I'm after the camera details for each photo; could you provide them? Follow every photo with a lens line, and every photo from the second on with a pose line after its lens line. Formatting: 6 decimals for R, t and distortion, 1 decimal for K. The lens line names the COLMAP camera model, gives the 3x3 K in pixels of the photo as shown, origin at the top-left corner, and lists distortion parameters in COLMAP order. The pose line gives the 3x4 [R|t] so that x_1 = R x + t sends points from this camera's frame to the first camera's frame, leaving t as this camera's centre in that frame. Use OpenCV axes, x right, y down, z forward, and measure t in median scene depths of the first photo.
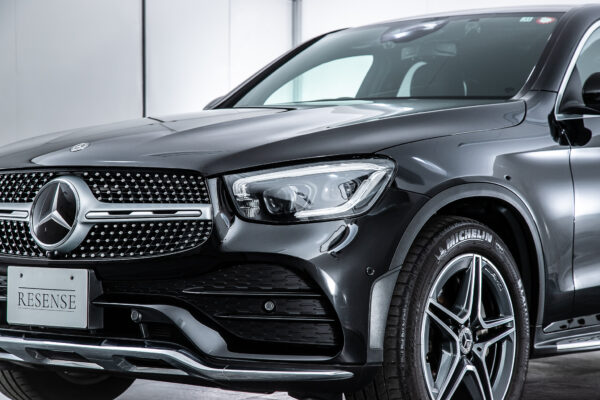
lens RADIAL K [[1419.5, 0, 302.0], [0, 1419.5, 200.3], [0, 0, 1]] dist [0.386951, 0.000000]
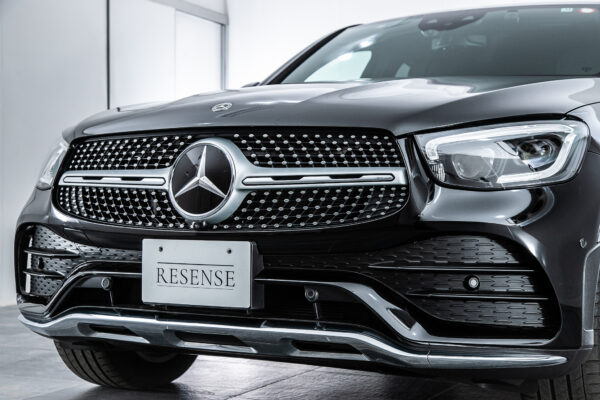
lens RADIAL K [[996.0, 0, 299.3], [0, 996.0, 201.2], [0, 0, 1]] dist [0.187990, 0.000000]
pose [[0.984670, 0.003224, 0.174398, -0.223661], [-0.003344, 0.999994, 0.000398, 0.022508], [-0.174396, -0.000975, 0.984675, 0.383923]]
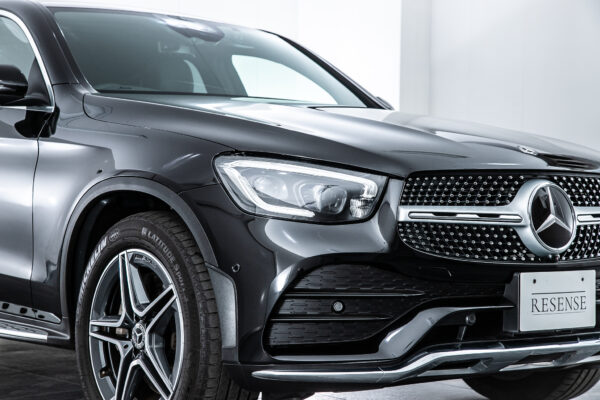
lens RADIAL K [[1333.9, 0, 295.2], [0, 1333.9, 199.8], [0, 0, 1]] dist [0.035463, 0.000000]
pose [[0.238574, 0.003137, 0.971119, -1.137475], [-0.013485, 0.999909, 0.000083, -0.000730], [-0.971031, -0.013116, 0.238594, 0.965237]]
